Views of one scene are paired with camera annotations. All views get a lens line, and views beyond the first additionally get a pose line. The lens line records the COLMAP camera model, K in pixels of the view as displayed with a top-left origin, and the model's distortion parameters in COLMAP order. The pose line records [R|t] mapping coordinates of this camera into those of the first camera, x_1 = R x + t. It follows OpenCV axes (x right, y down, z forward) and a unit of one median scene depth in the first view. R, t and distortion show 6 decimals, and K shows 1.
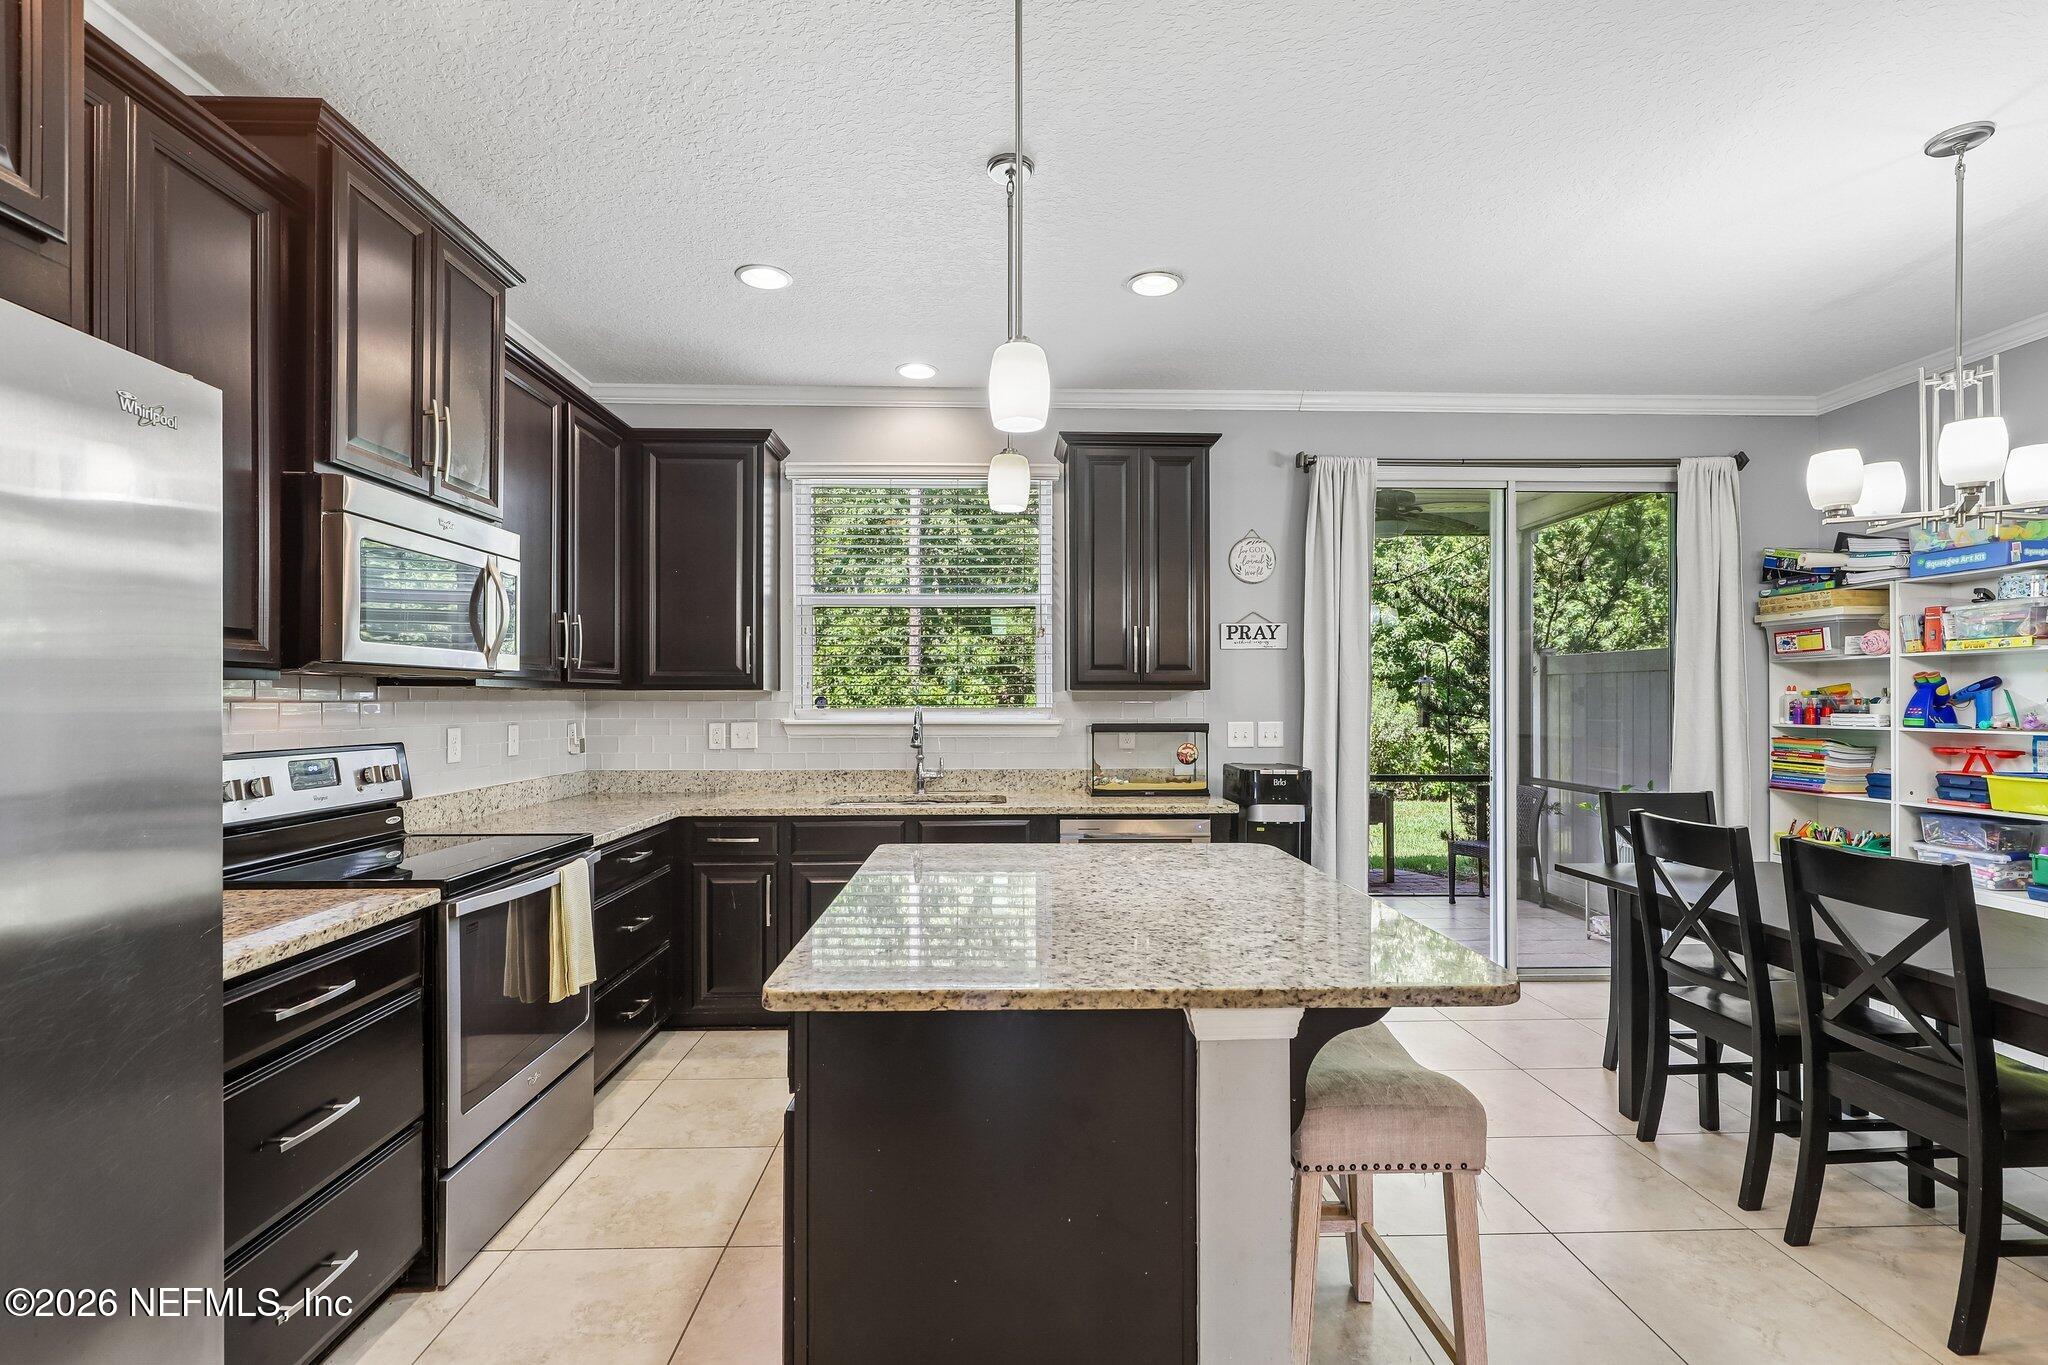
lens RADIAL K [[922.6, 0, 1026.3], [0, 922.6, 710.7], [0, 0, 1]] dist [0.000761, -0.000474]
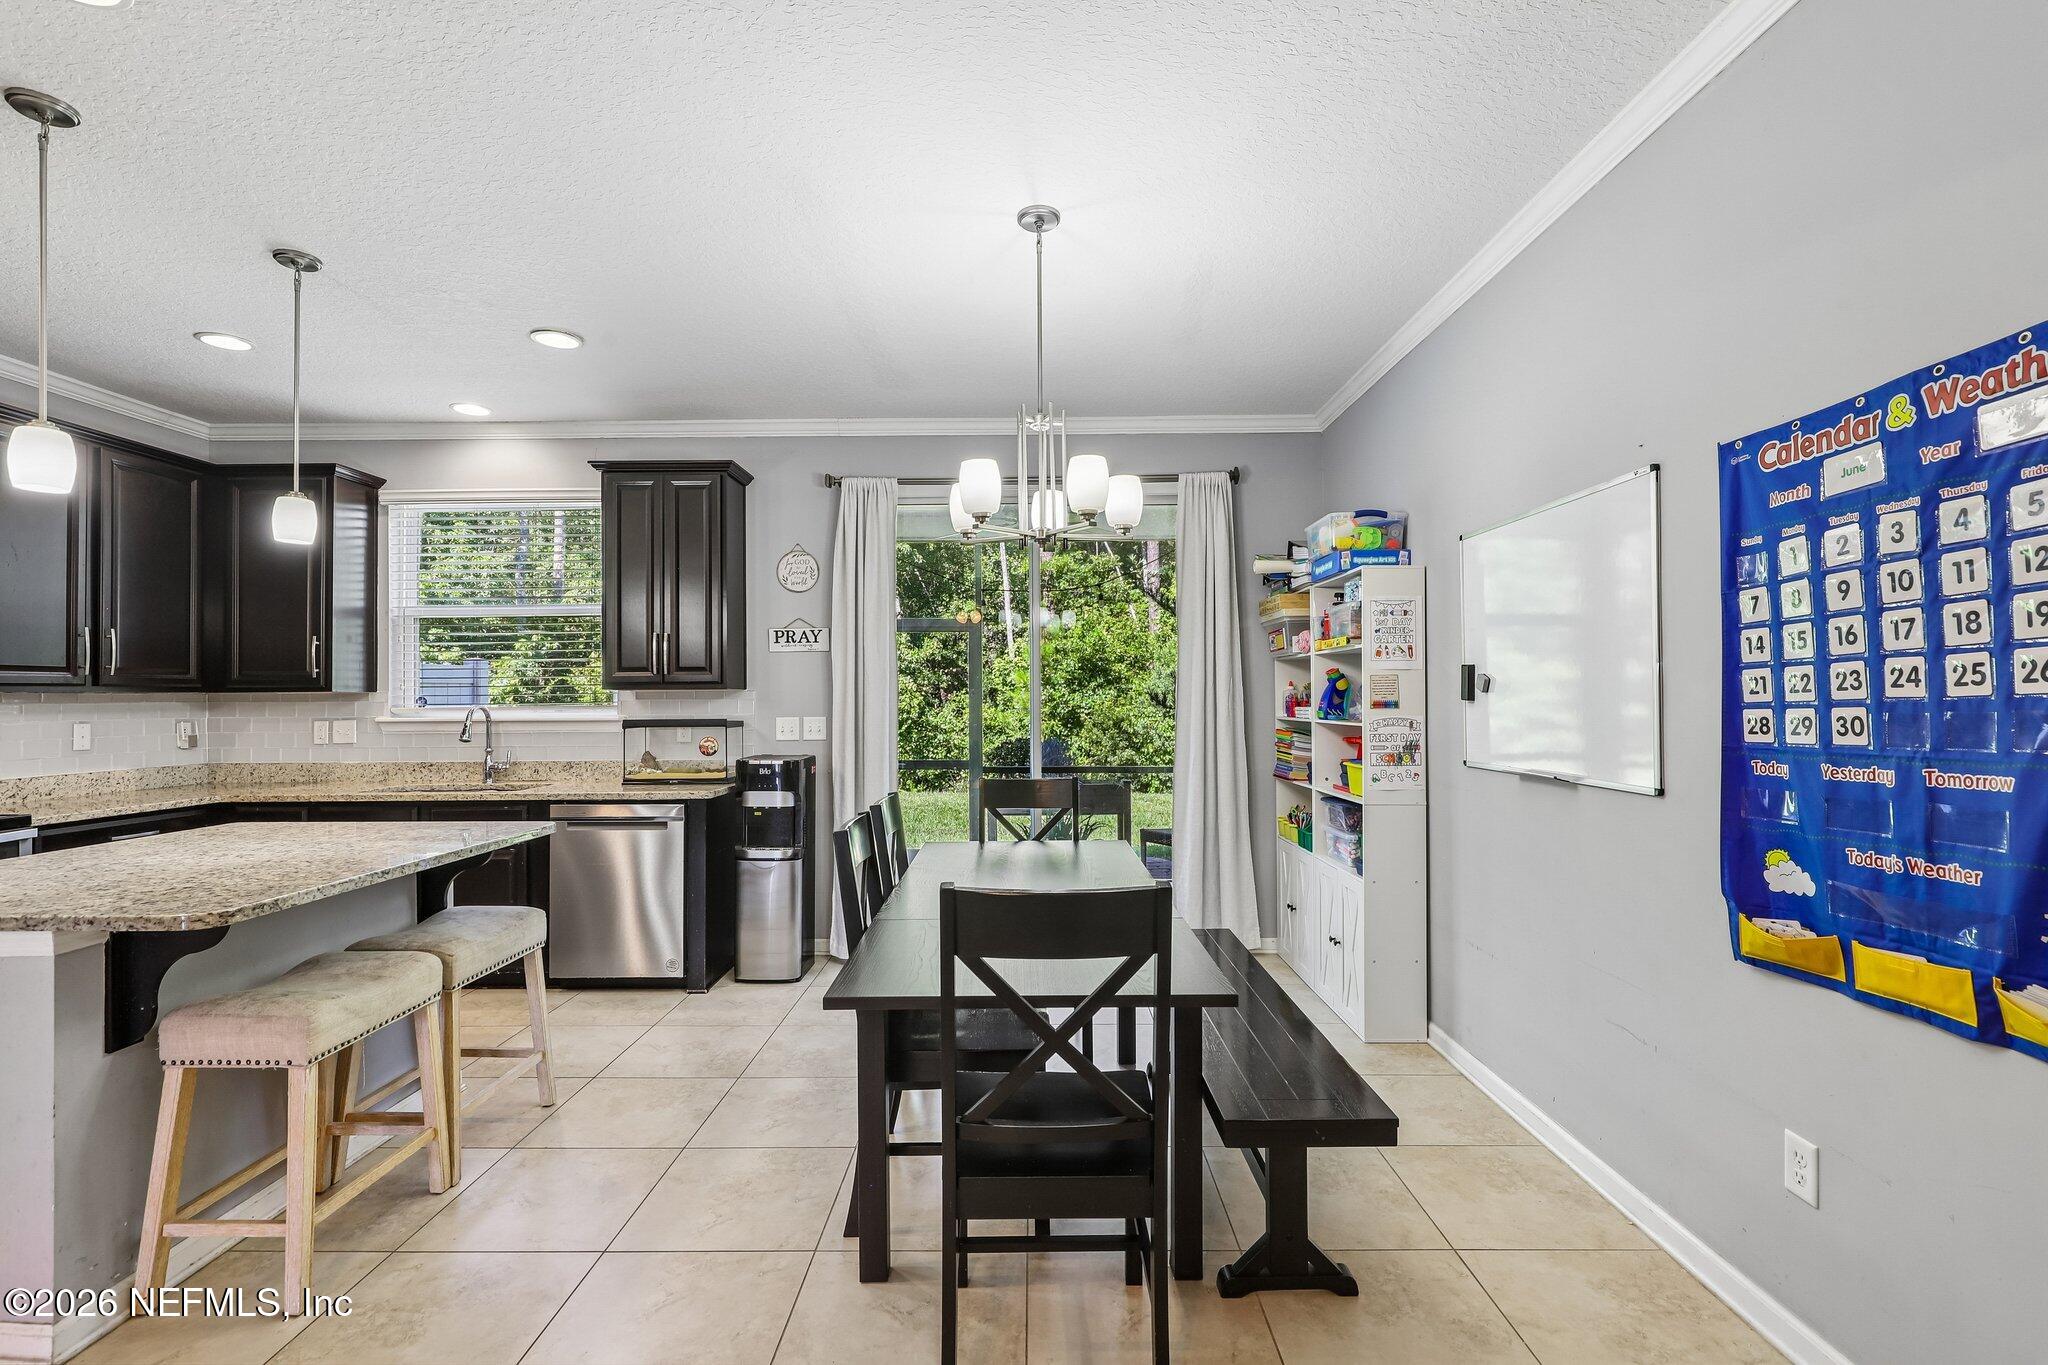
lens RADIAL K [[922.6, 0, 1025.4], [0, 922.6, 686.4], [0, 0, 1]] dist [0.000761, -0.000474]
pose [[0.999160, -0.006703, -0.040423, 0.590892], [0.005802, 0.999733, -0.022369, 0.001418], [0.040562, 0.022116, 0.998932, -0.096802]]
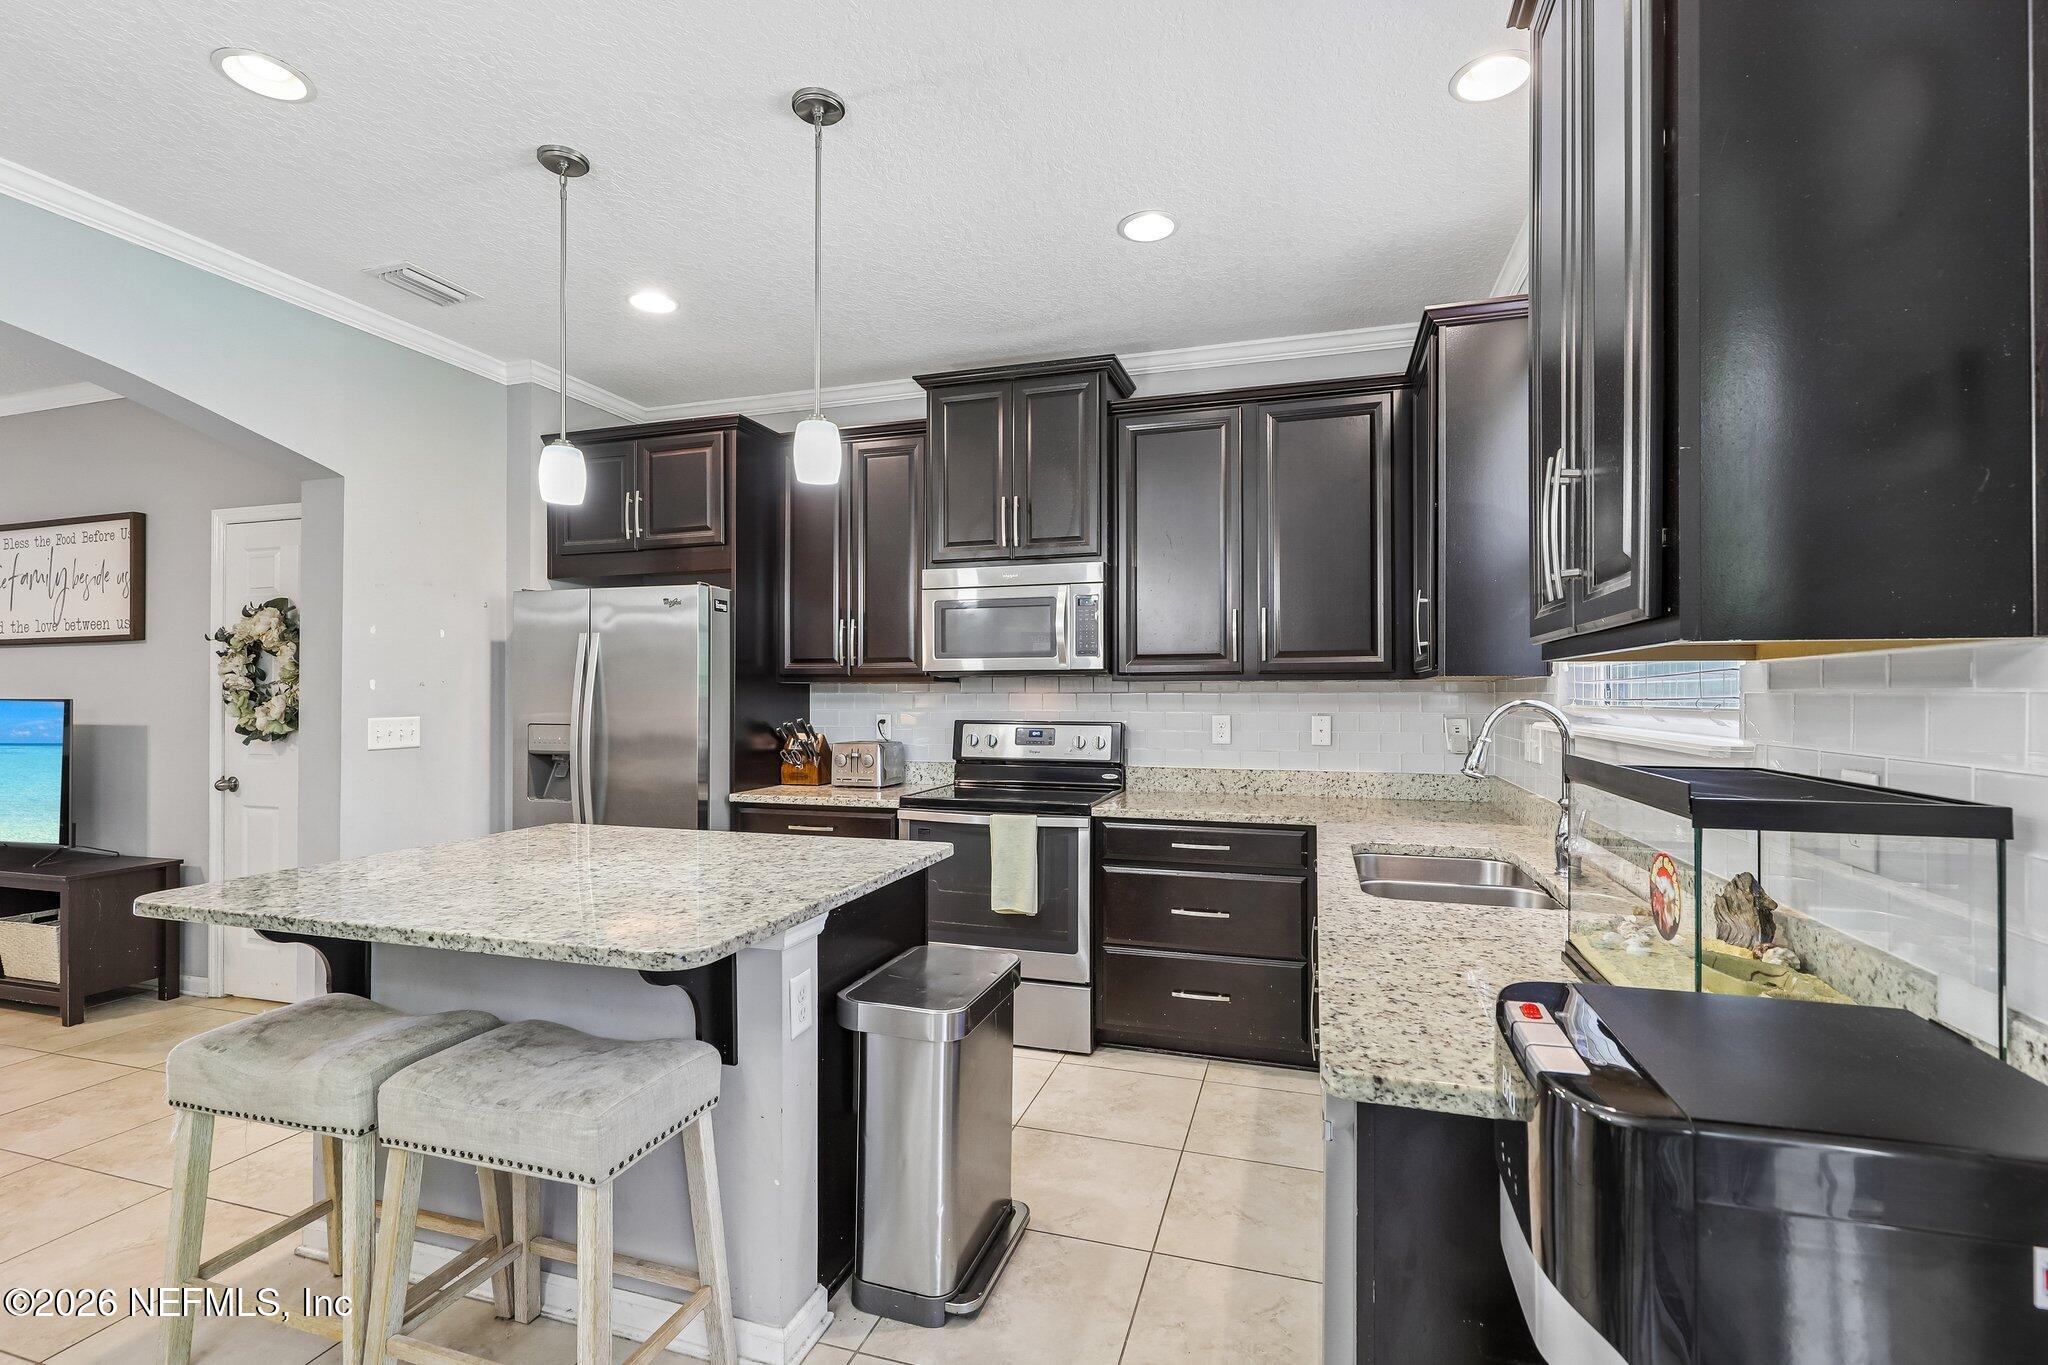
lens RADIAL K [[922.6, 0, 1025.6], [0, 922.6, 686.0], [0, 0, 1]] dist [0.000761, -0.000474]
pose [[-0.332137, -0.007425, -0.943202, 0.463491], [-0.009522, 0.999944, -0.004518, -0.008420], [0.943183, 0.007480, -0.332189, 0.902161]]
